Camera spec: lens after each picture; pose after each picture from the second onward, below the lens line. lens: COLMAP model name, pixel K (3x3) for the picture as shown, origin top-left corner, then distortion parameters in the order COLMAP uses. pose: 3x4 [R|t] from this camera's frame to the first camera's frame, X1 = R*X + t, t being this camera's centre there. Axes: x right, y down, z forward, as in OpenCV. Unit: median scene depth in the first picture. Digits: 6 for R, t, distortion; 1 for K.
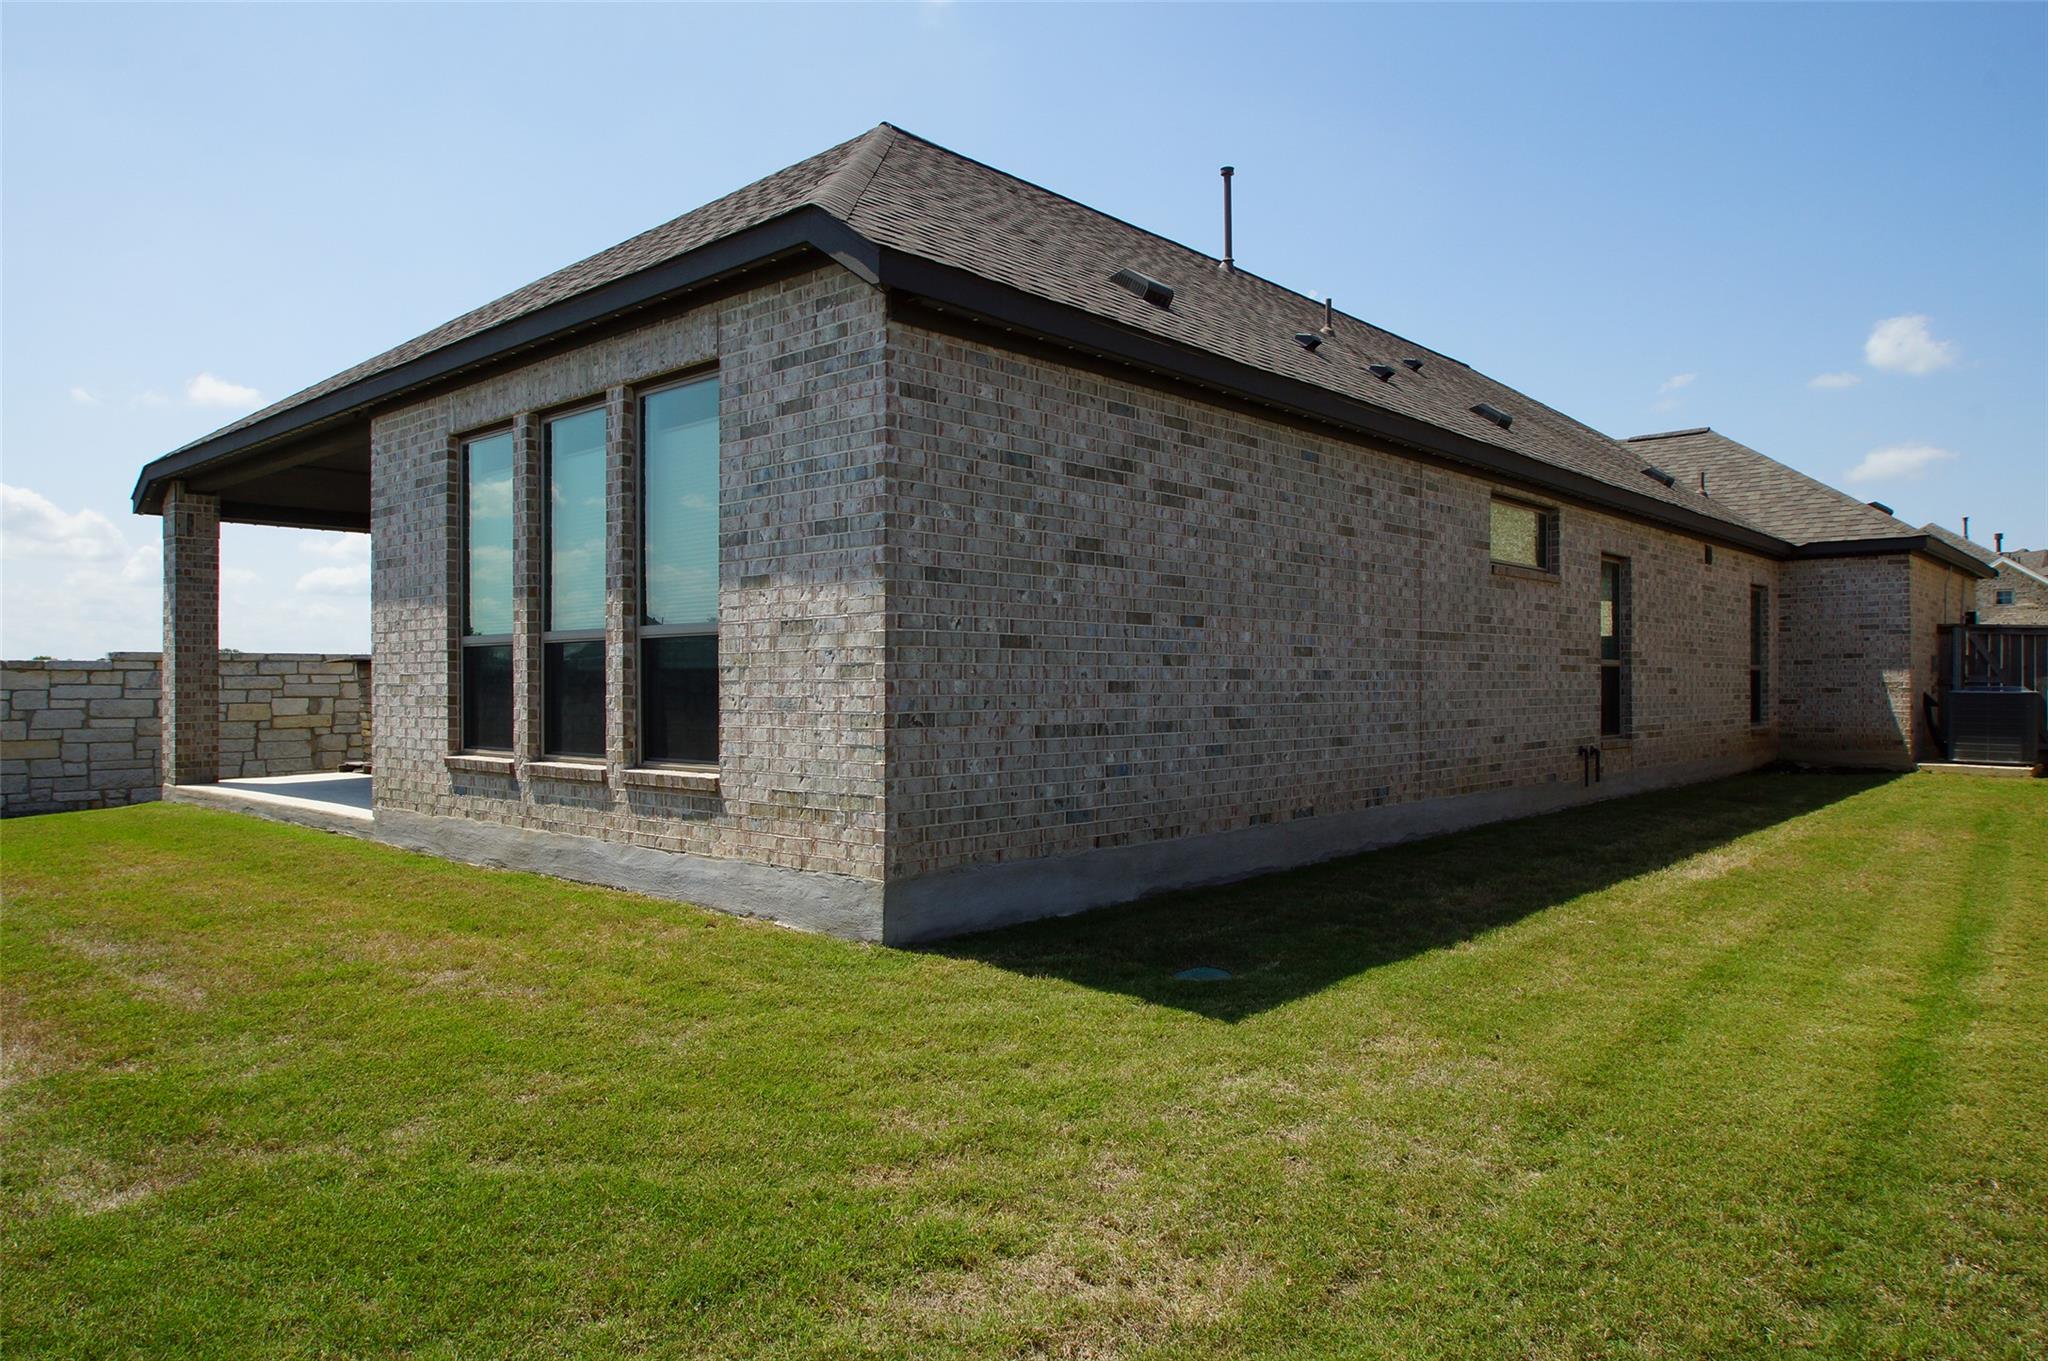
lens RADIAL K [[1346.0, 0, 993.3], [0, 1346.0, 677.5], [0, 0, 1]] dist [-0.036907, 0.007289]
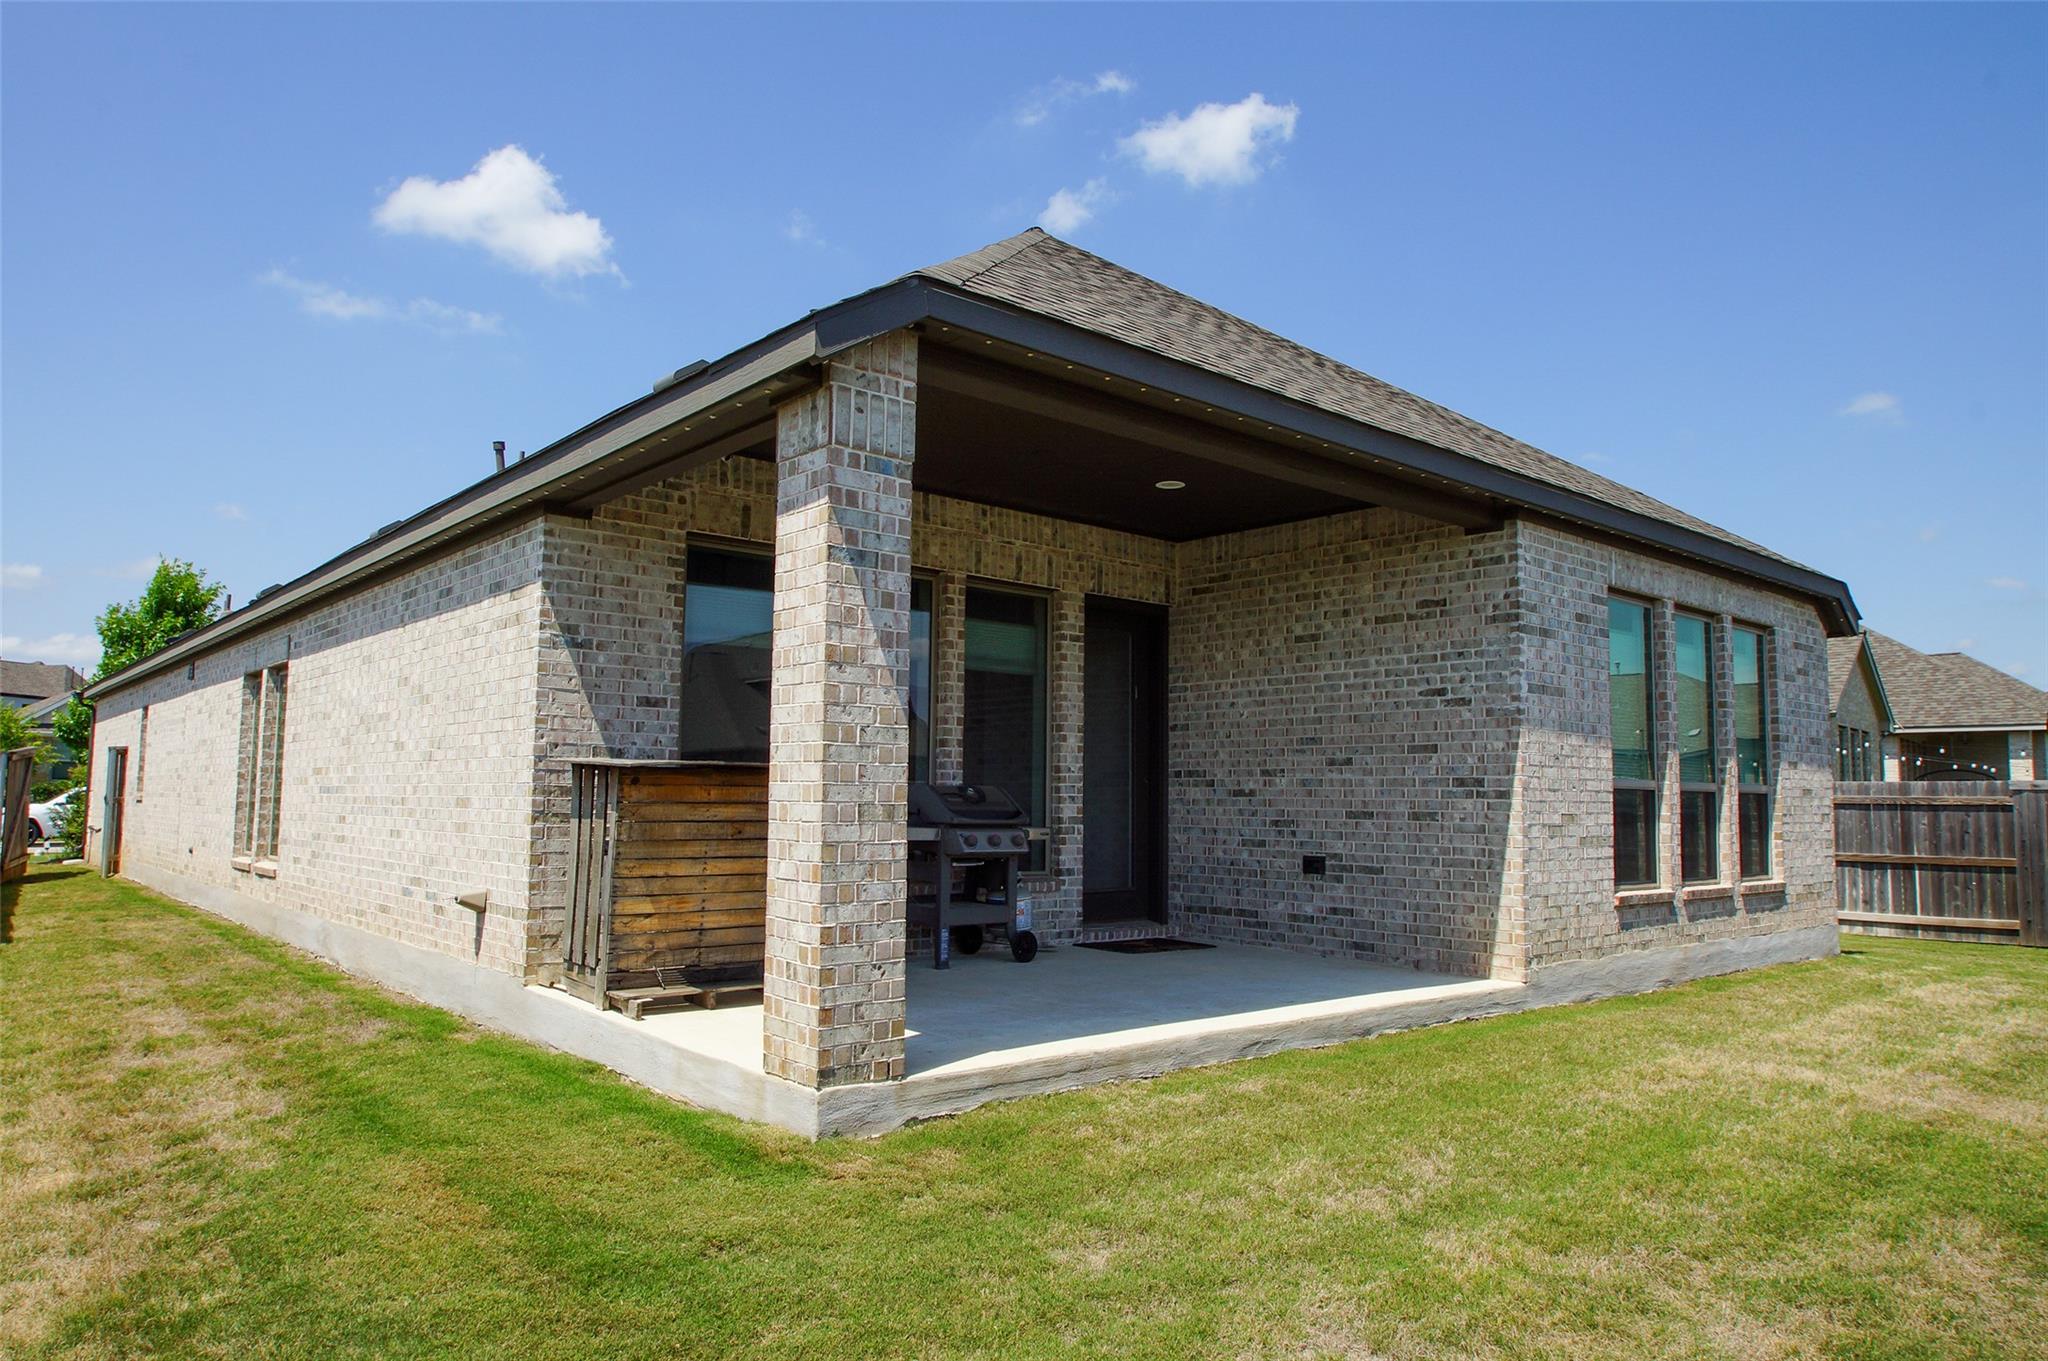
lens RADIAL K [[1346.0, 0, 993.3], [0, 1346.0, 677.5], [0, 0, 1]] dist [-0.036907, 0.007289]
pose [[0.118085, 0.102983, 0.987649, -1.952188], [-0.012946, 0.994683, -0.102169, 0.005252], [-0.992919, -0.000722, 0.118790, 1.772356]]
